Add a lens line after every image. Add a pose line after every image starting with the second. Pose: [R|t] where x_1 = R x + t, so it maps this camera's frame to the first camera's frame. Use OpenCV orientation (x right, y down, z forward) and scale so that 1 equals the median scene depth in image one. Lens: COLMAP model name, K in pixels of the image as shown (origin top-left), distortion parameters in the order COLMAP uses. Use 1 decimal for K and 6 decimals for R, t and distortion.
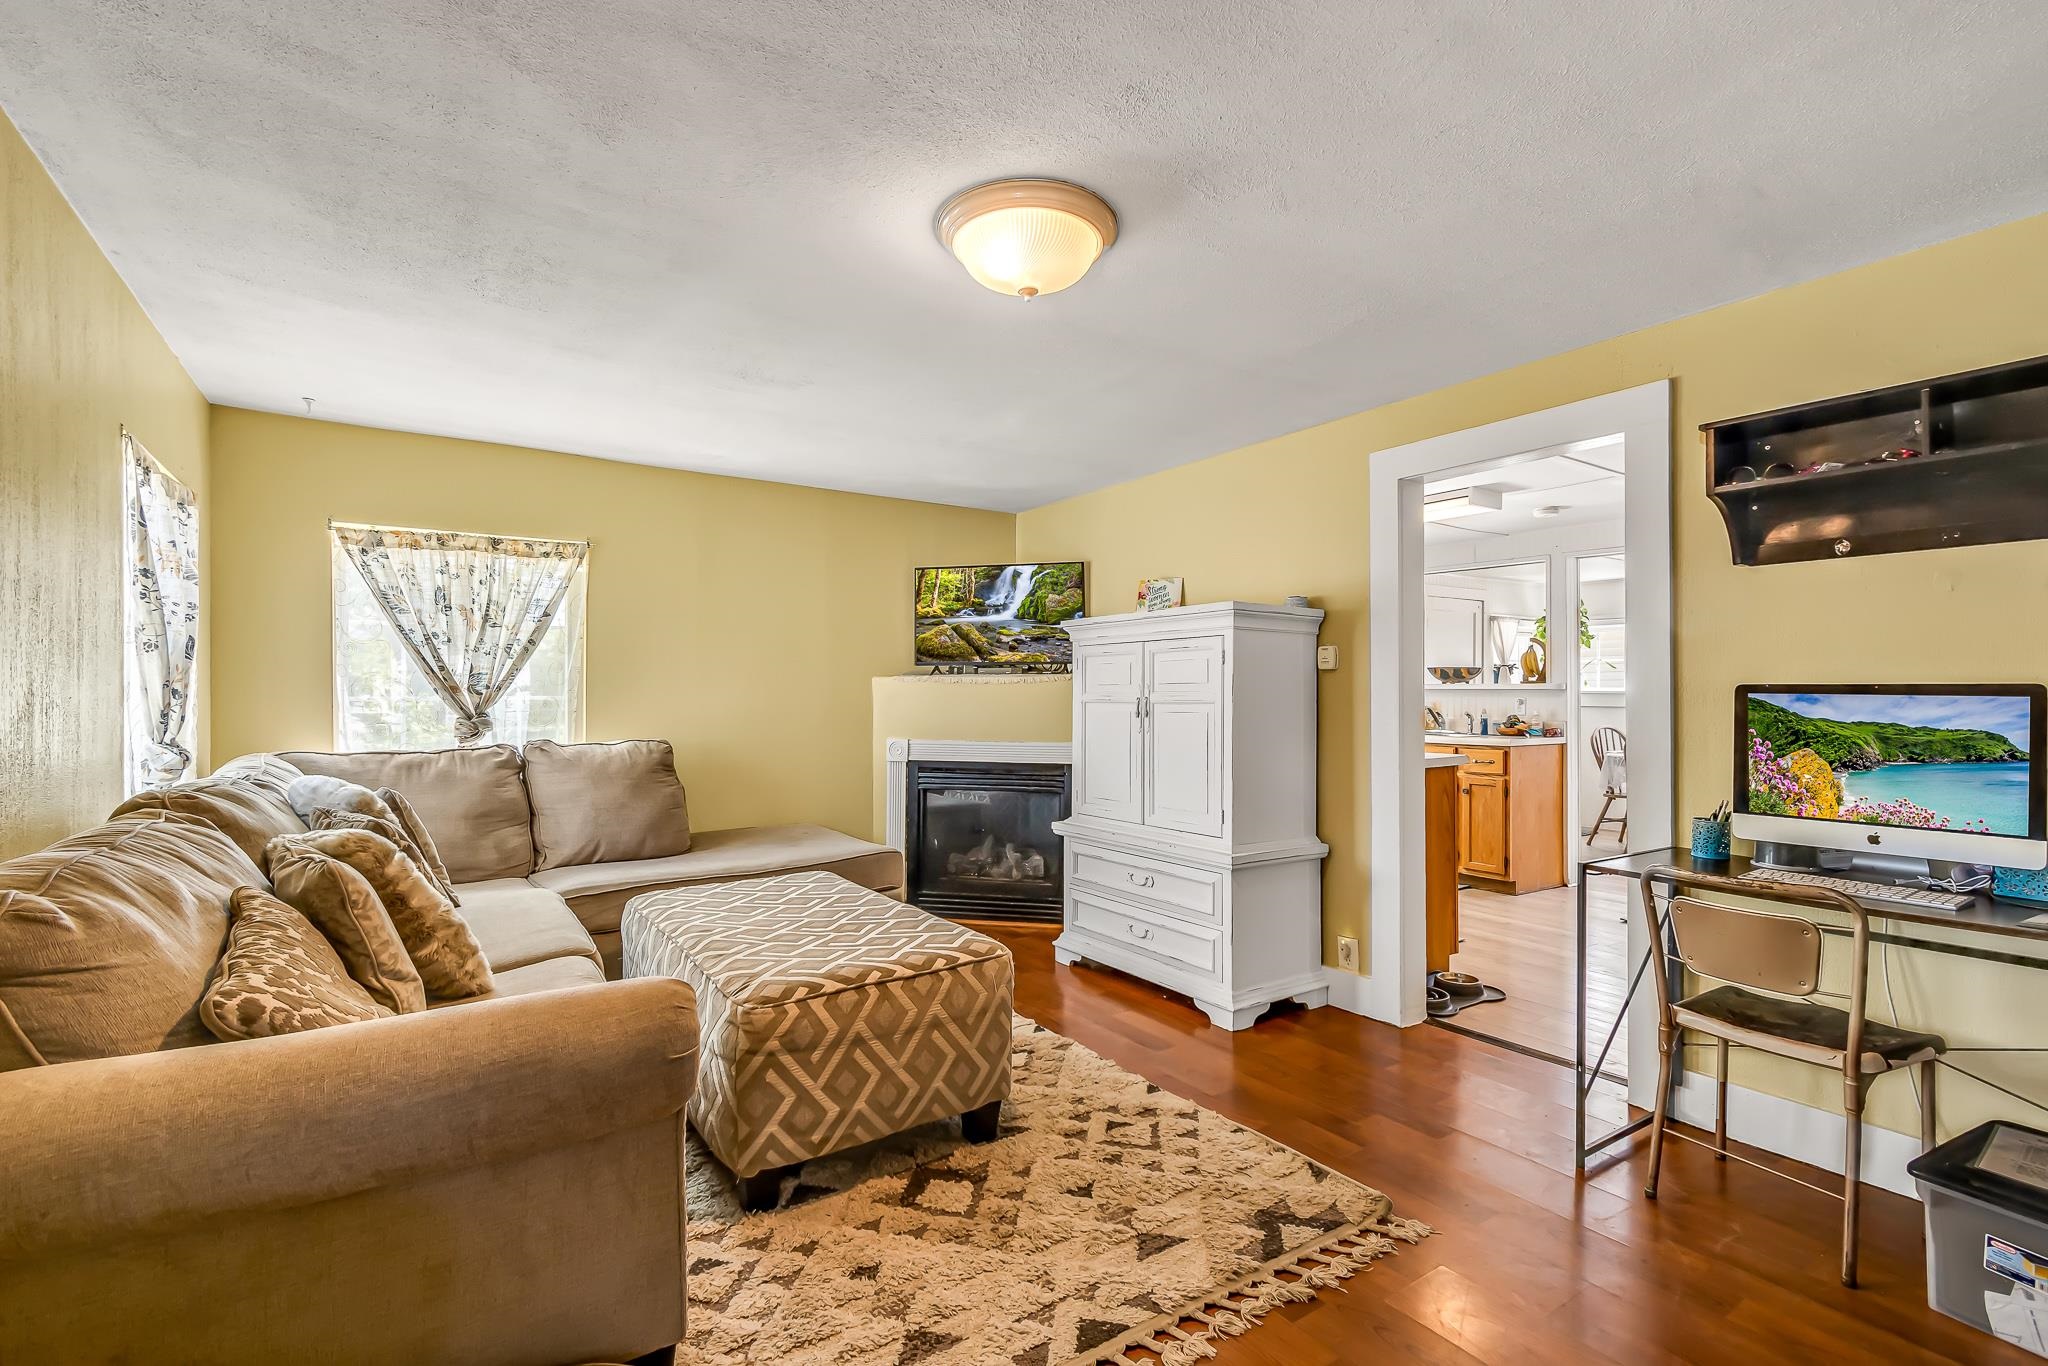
lens RADIAL K [[923.5, 0, 1029.7], [0, 923.5, 695.7], [0, 0, 1]] dist [0.002298, -0.001274]
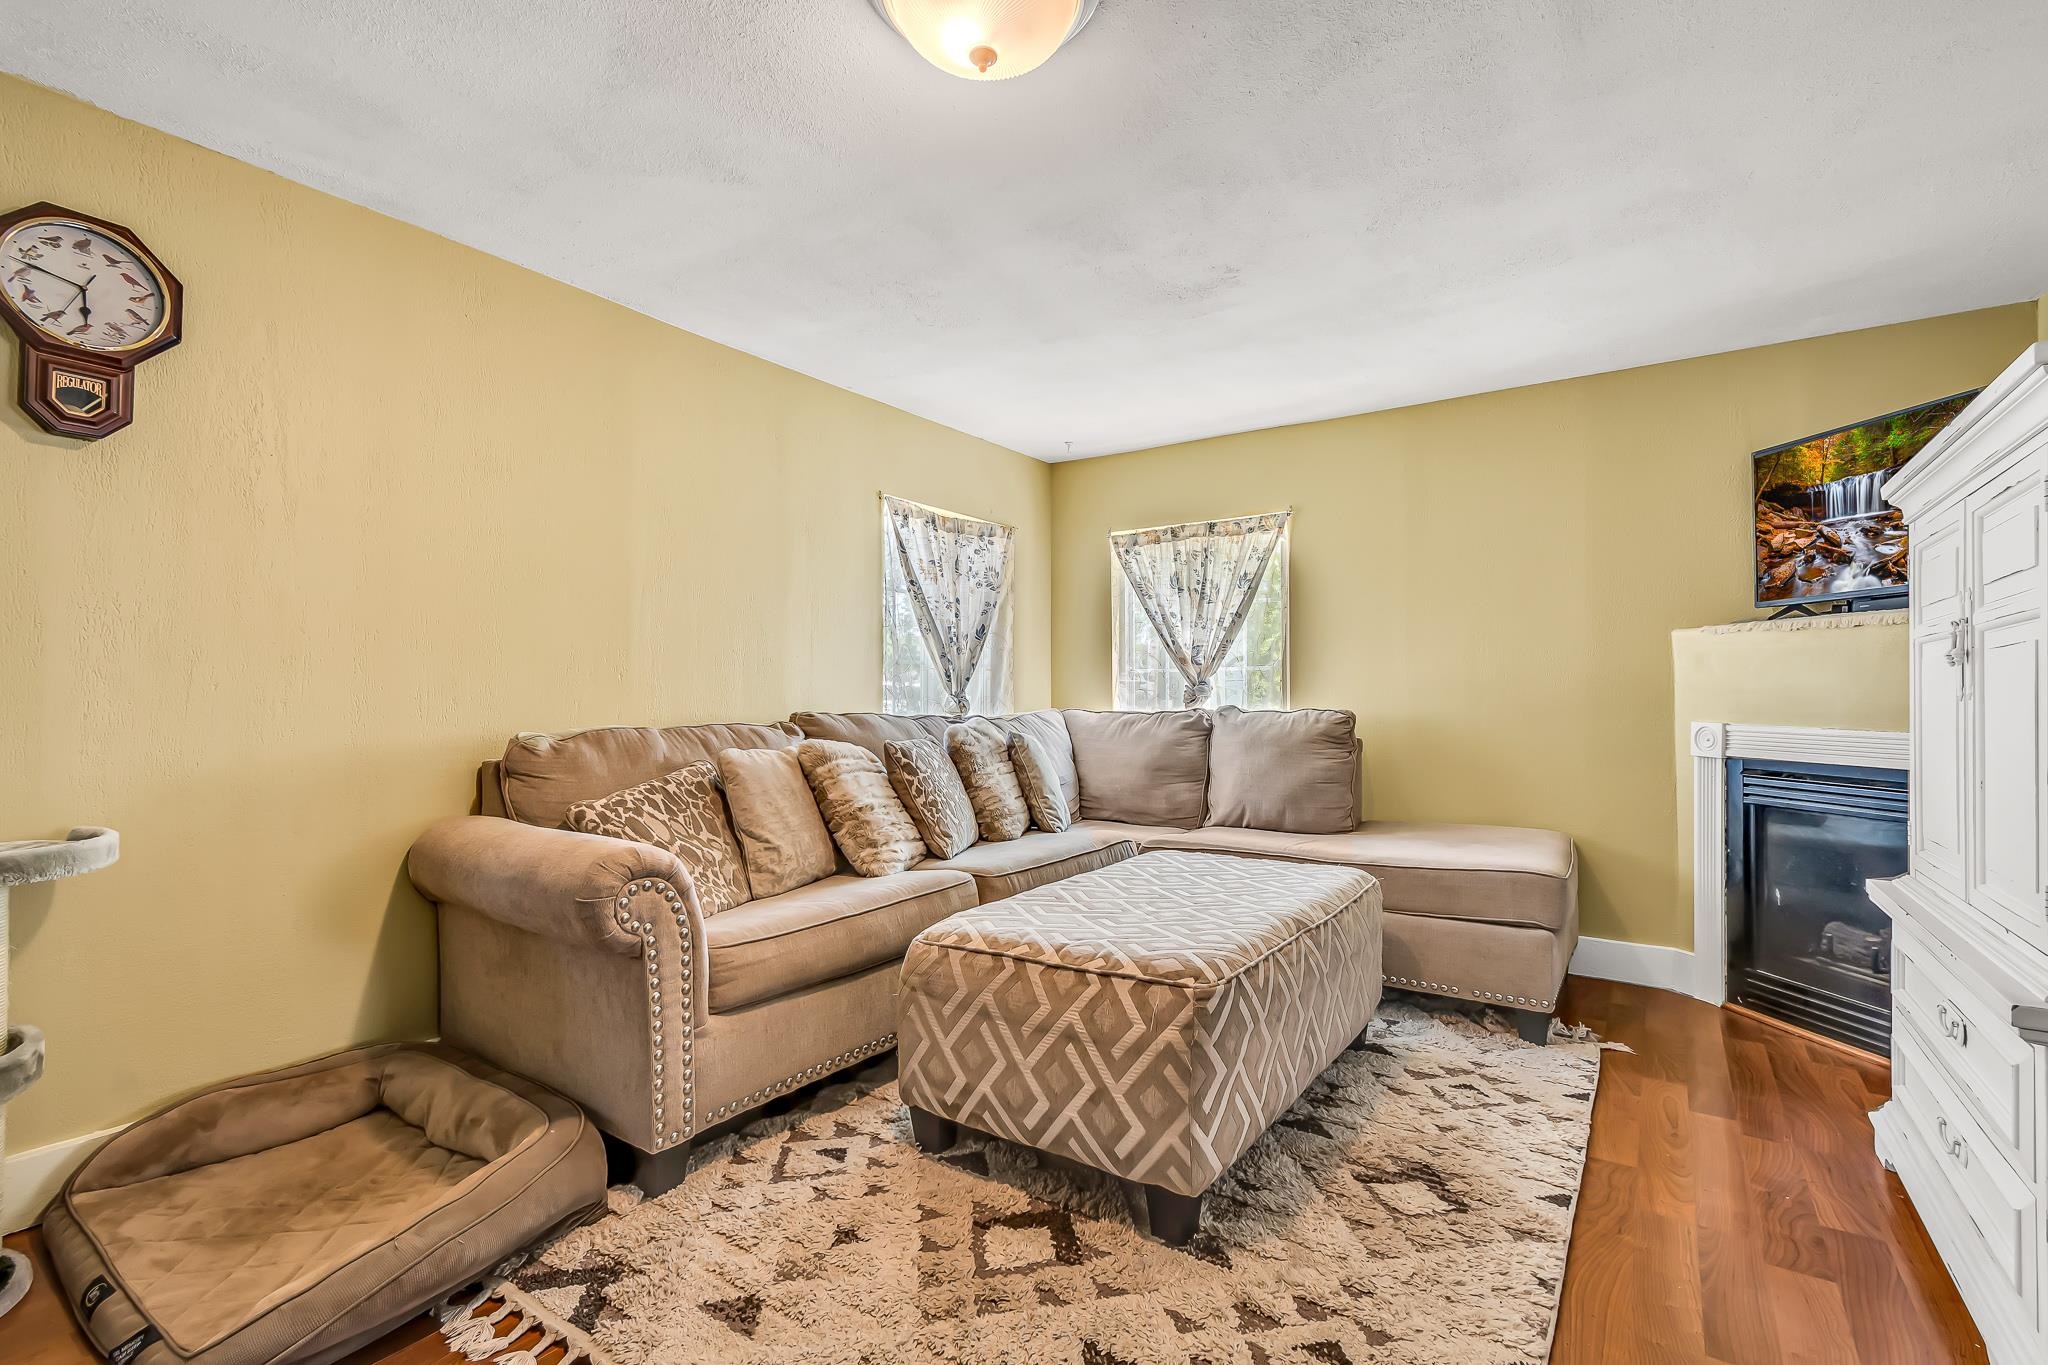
lens RADIAL K [[923.5, 0, 1030.2], [0, 923.5, 684.0], [0, 0, 1]] dist [0.002298, -0.001274]
pose [[0.359412, -0.014080, -0.933073, 0.405762], [-0.005836, 0.999833, -0.017335, 0.046191], [0.933161, 0.011676, 0.359269, 0.445405]]
